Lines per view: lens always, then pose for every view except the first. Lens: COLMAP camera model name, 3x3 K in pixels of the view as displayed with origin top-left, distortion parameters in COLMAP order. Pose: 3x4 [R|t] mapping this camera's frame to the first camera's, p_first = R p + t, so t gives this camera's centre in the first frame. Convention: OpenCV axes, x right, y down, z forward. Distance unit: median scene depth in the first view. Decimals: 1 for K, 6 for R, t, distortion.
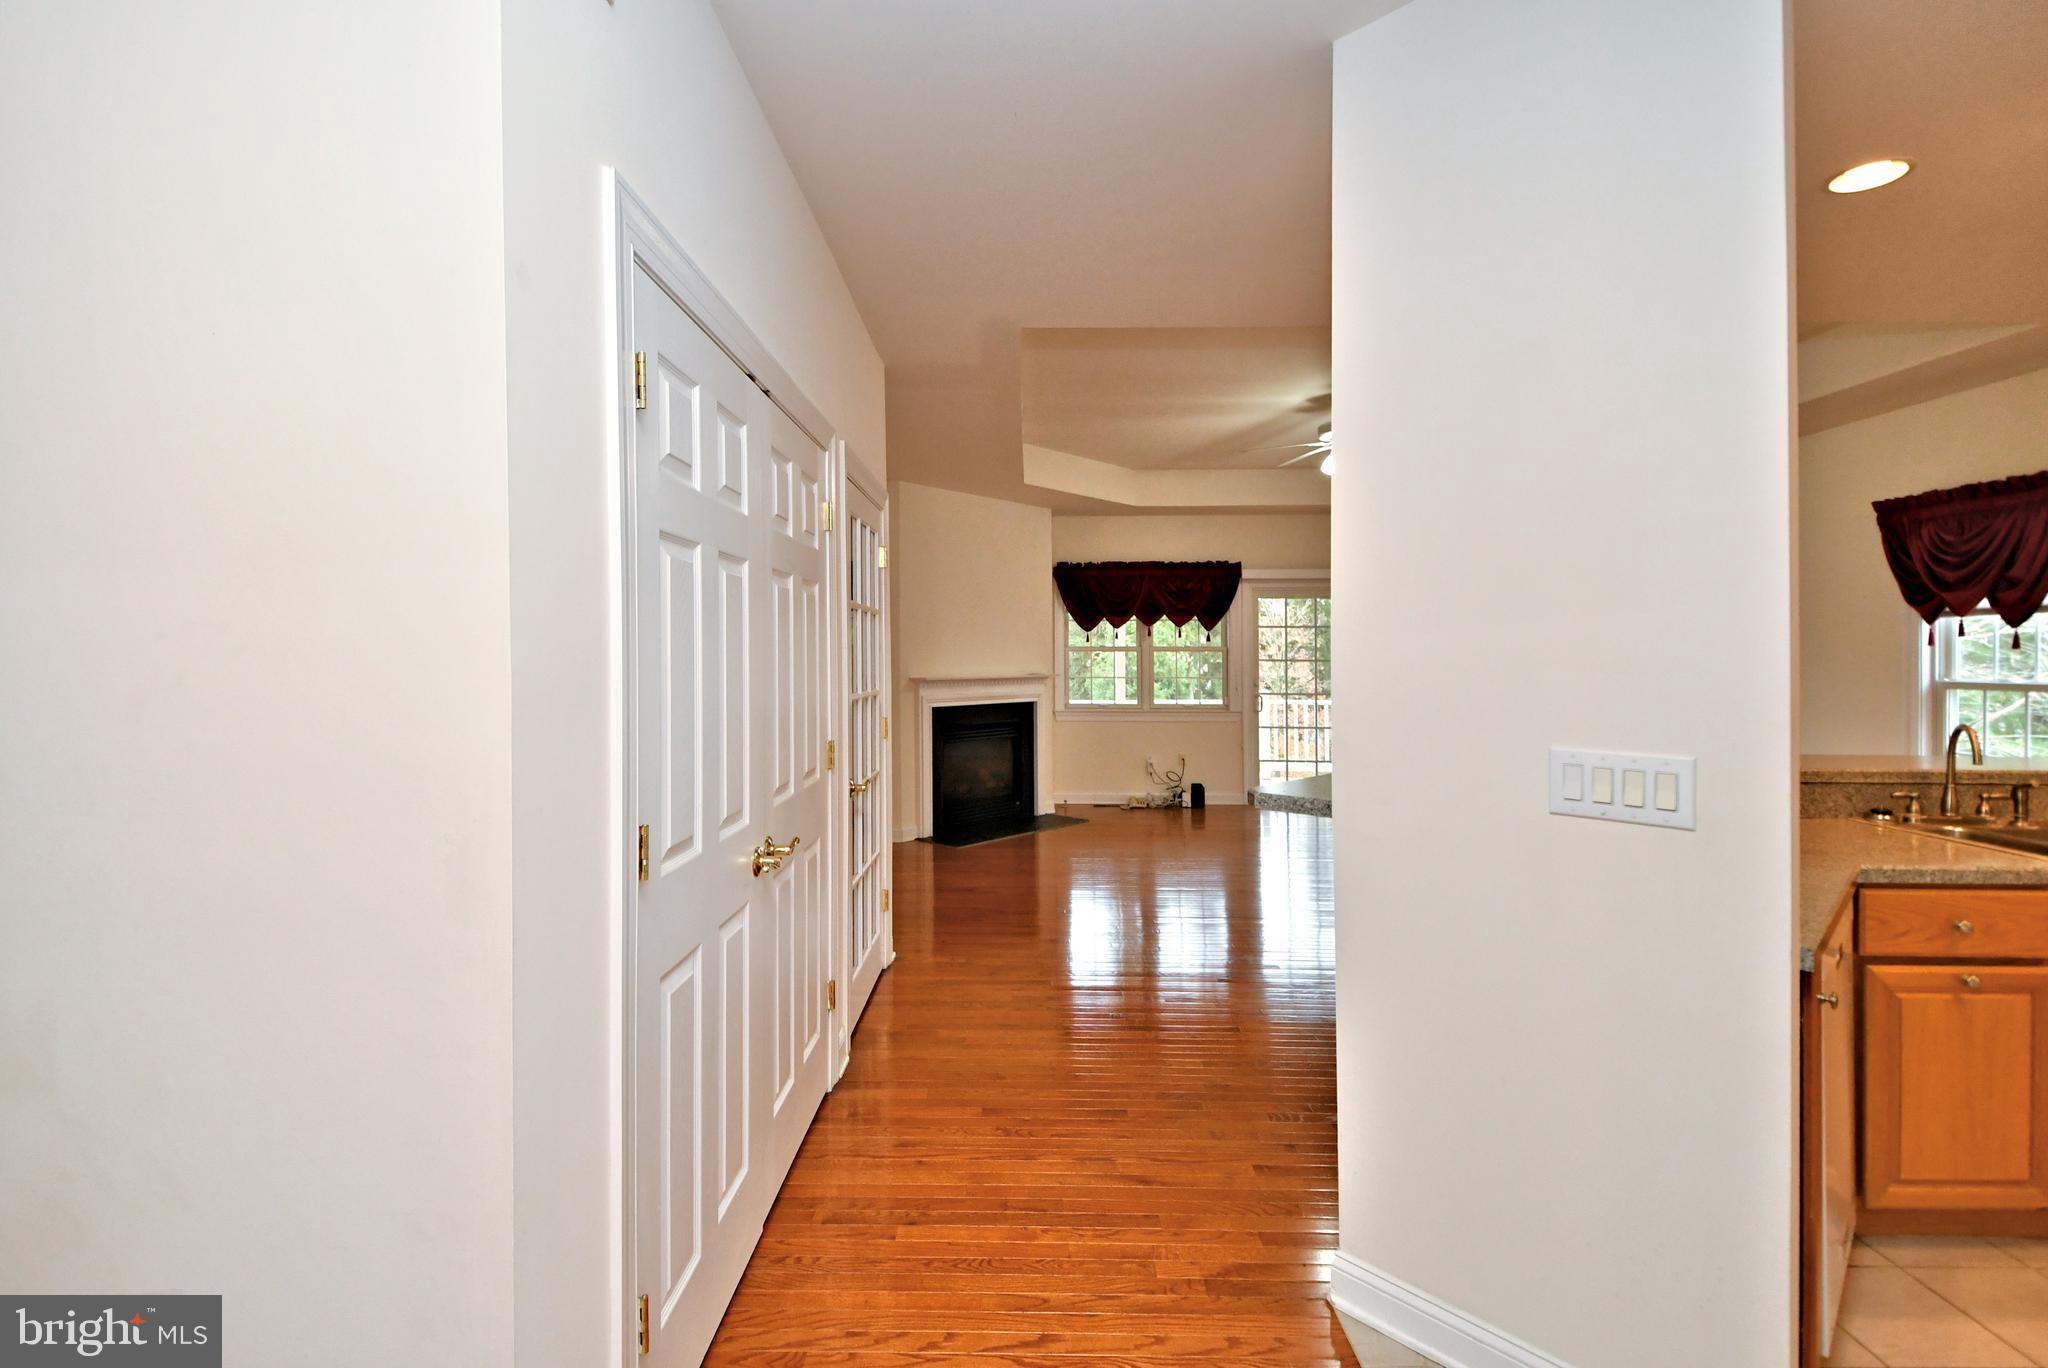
lens RADIAL K [[906.6, 0, 1013.9], [0, 906.6, 653.4], [0, 0, 1]] dist [0.018974, -0.003908]
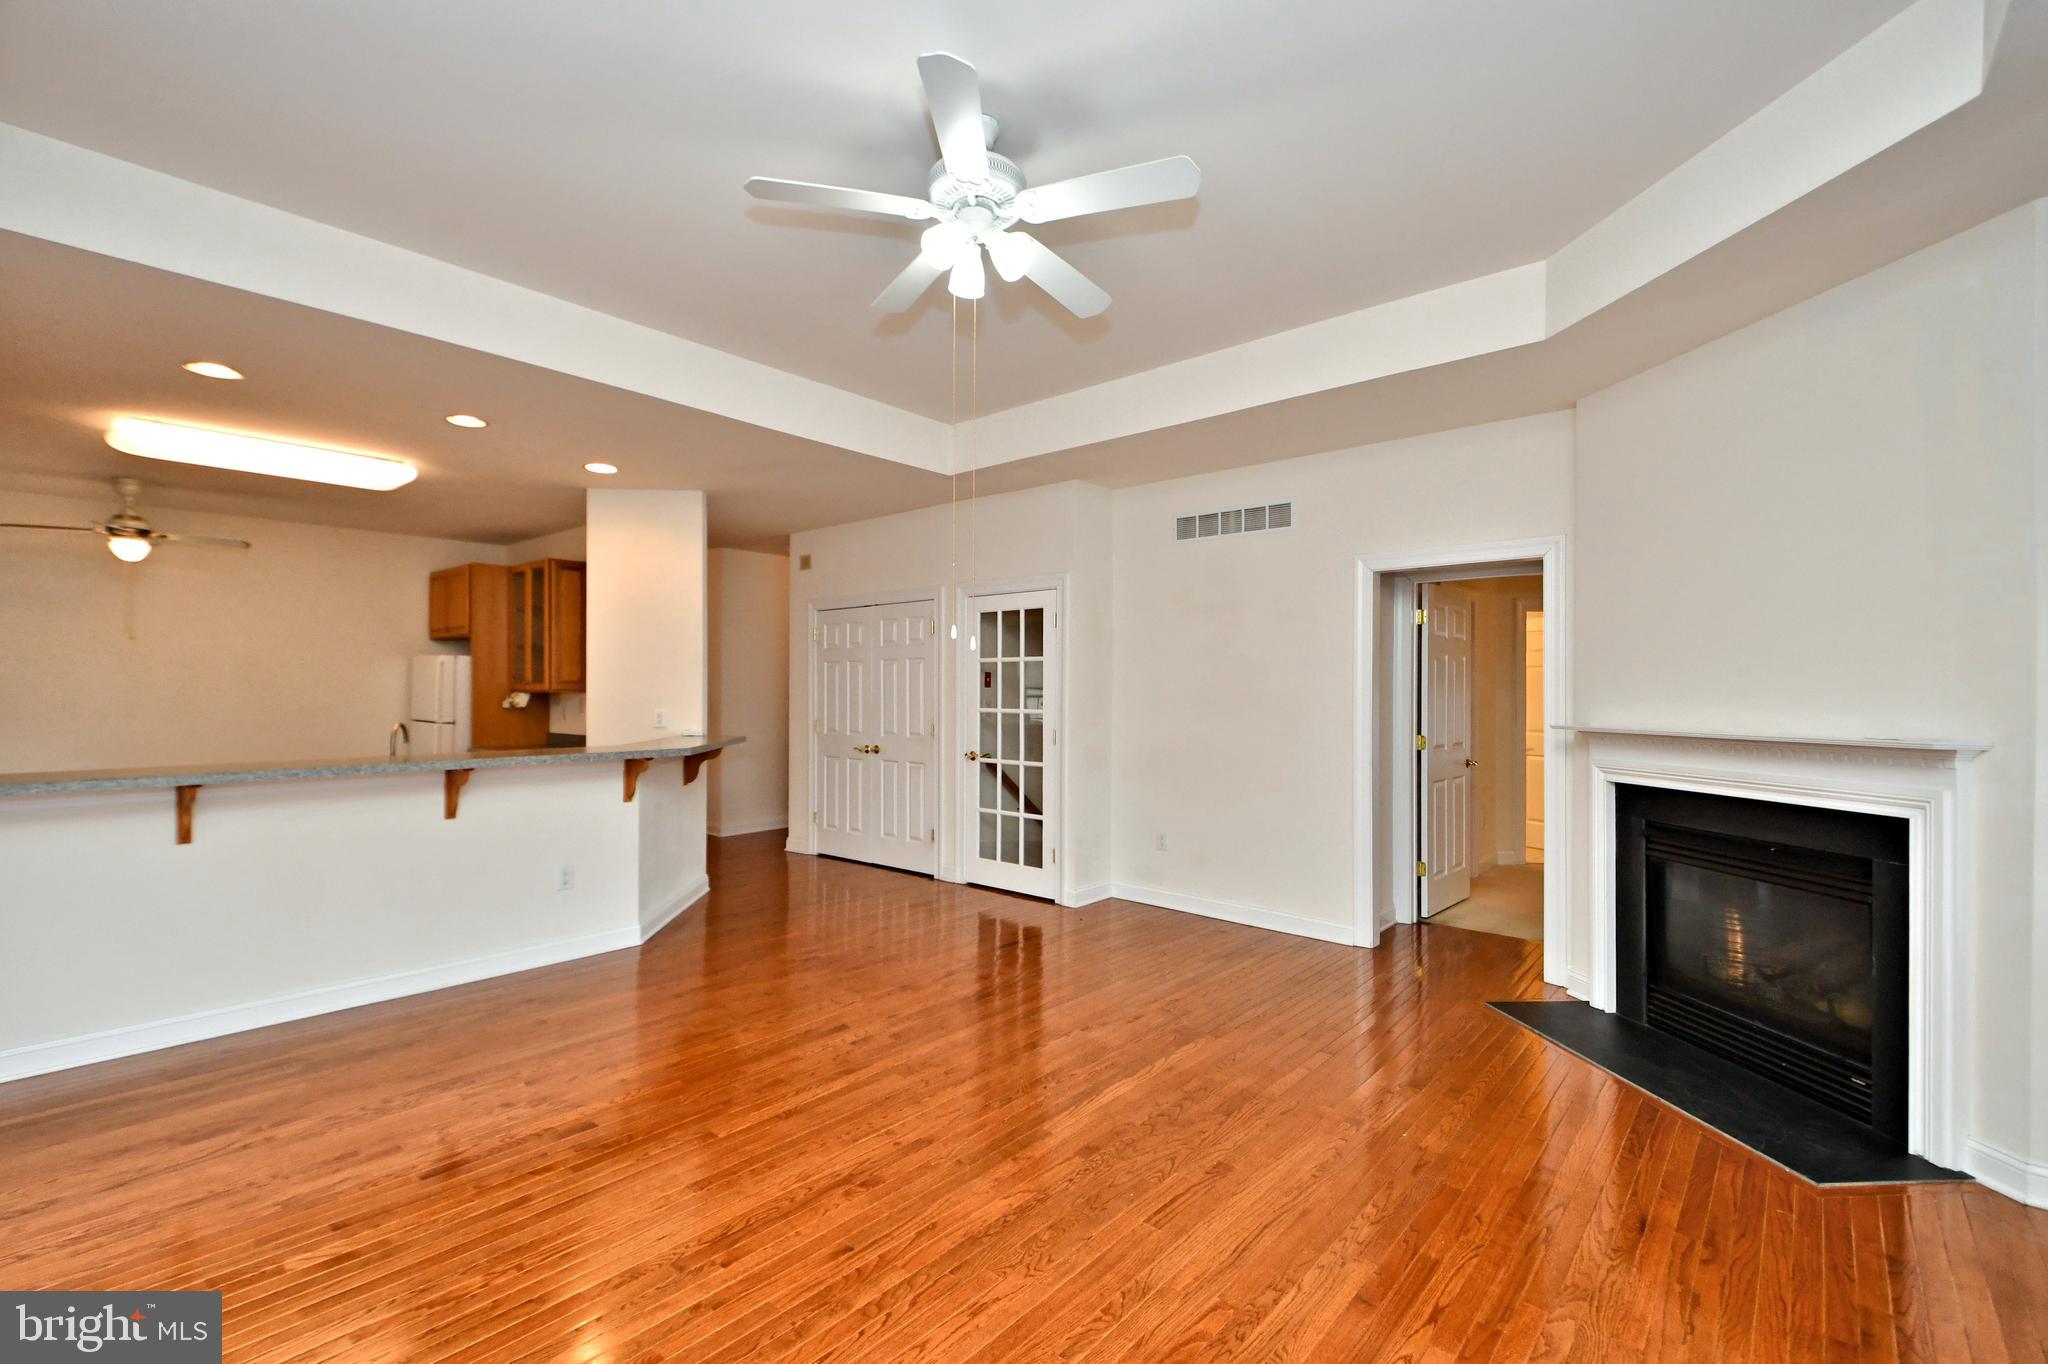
lens RADIAL K [[892.3, 0, 987.8], [0, 892.3, 669.0], [0, 0, 1]] dist [0.010865, -0.013269]
pose [[-0.657529, -0.017668, -0.753222, 0.478516], [0.000546, 0.999714, -0.023926, 0.003410], [0.753429, -0.016144, -0.657331, 0.900103]]
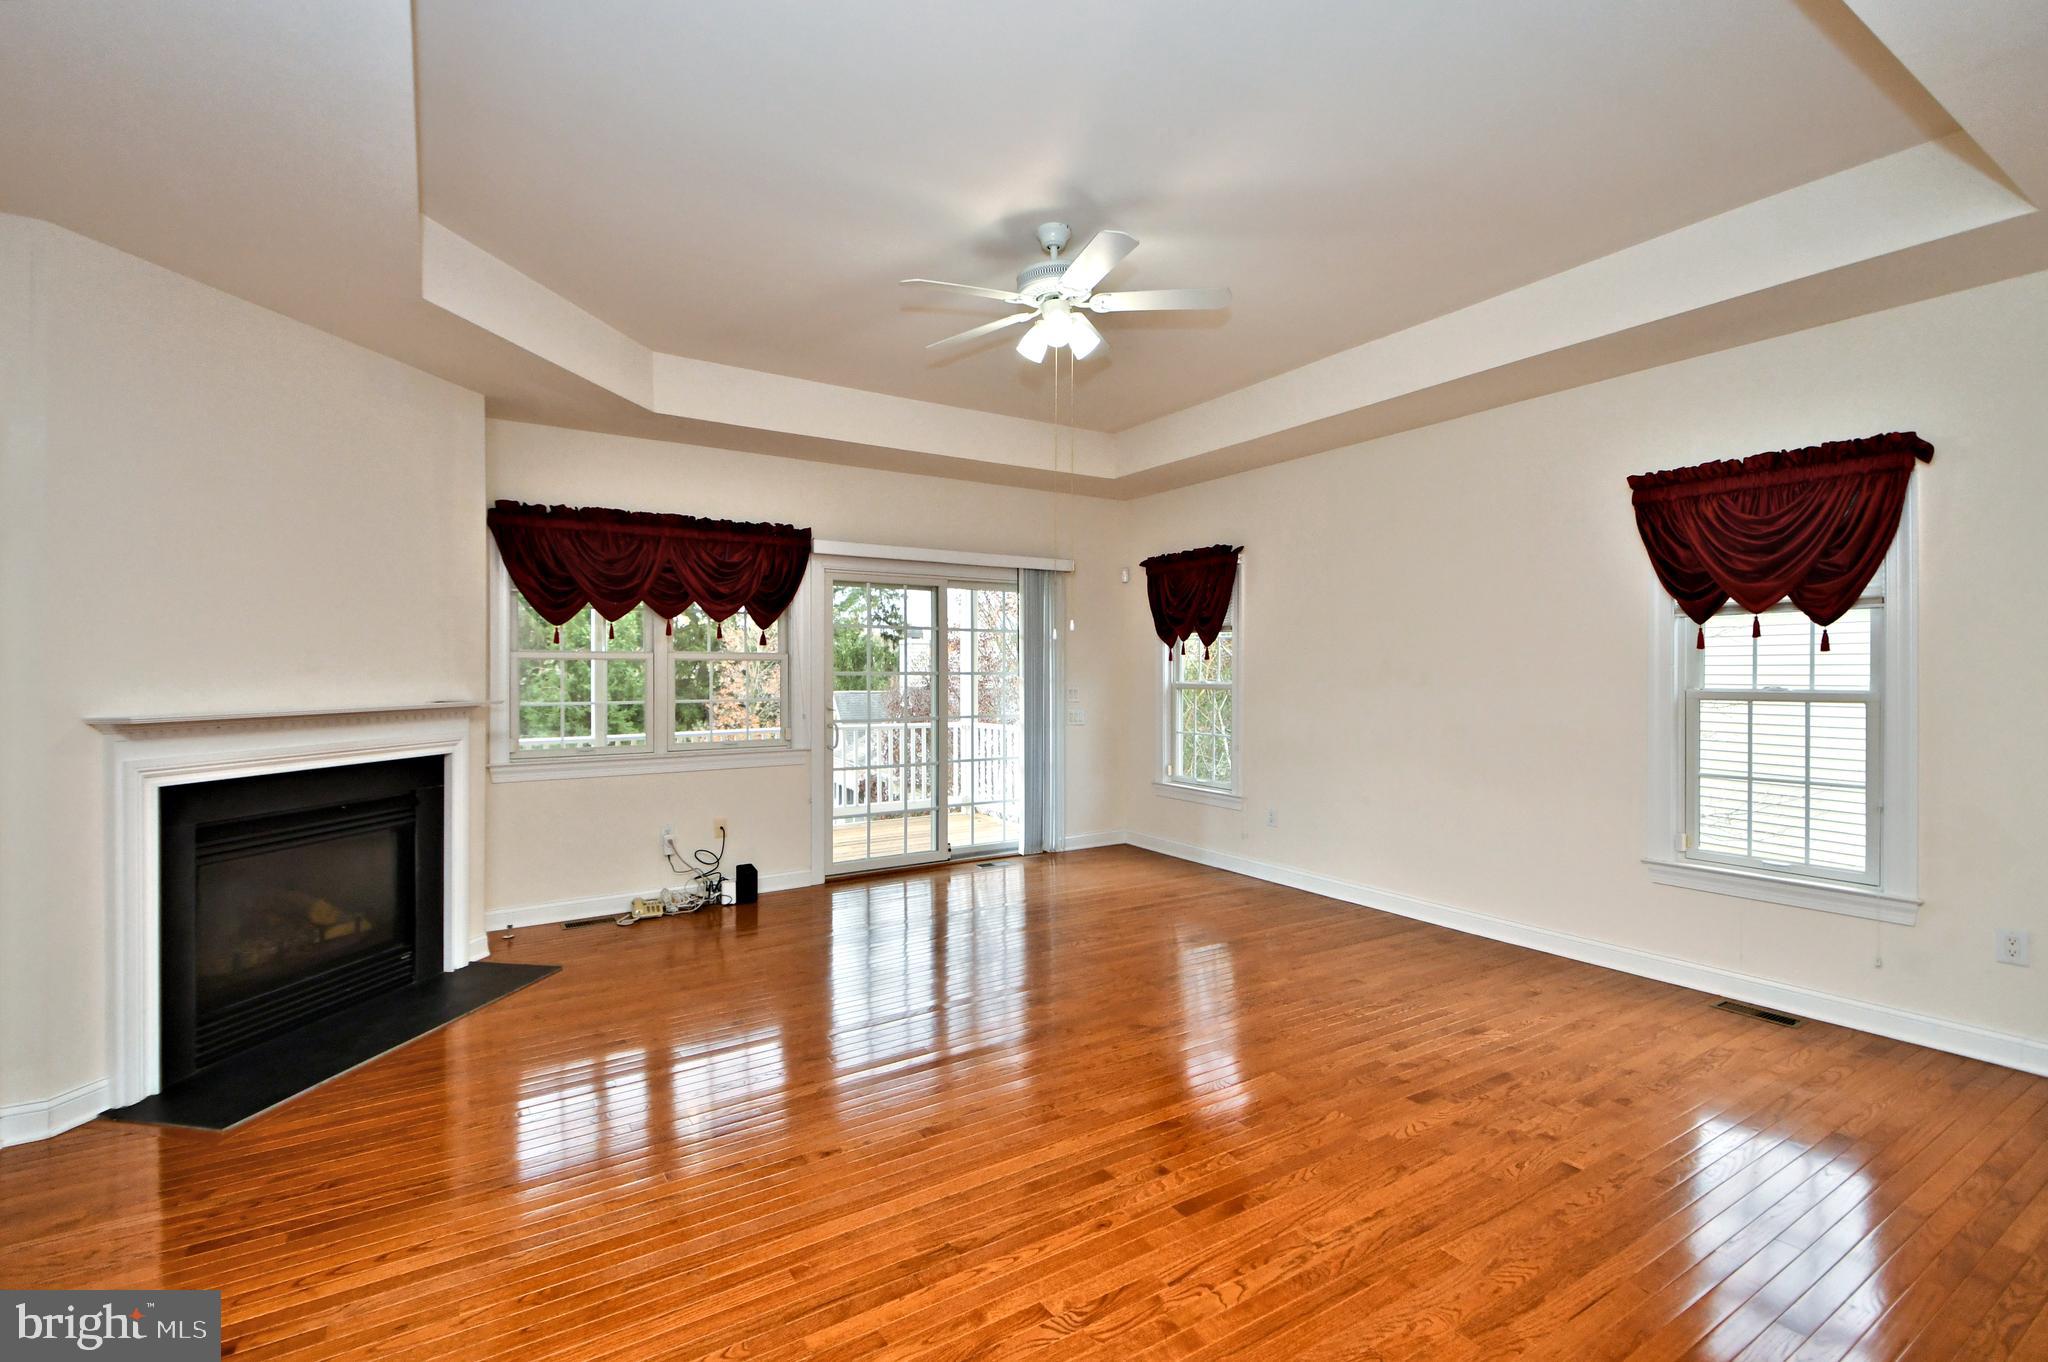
lens RADIAL K [[892.3, 0, 1014.2], [0, 892.3, 652.8], [0, 0, 1]] dist [0.010865, -0.013269]
pose [[0.835247, 0.008082, 0.549815, 0.011597], [0.002863, 0.999815, -0.019046, 0.005326], [-0.549867, 0.017482, 0.835069, 0.364749]]
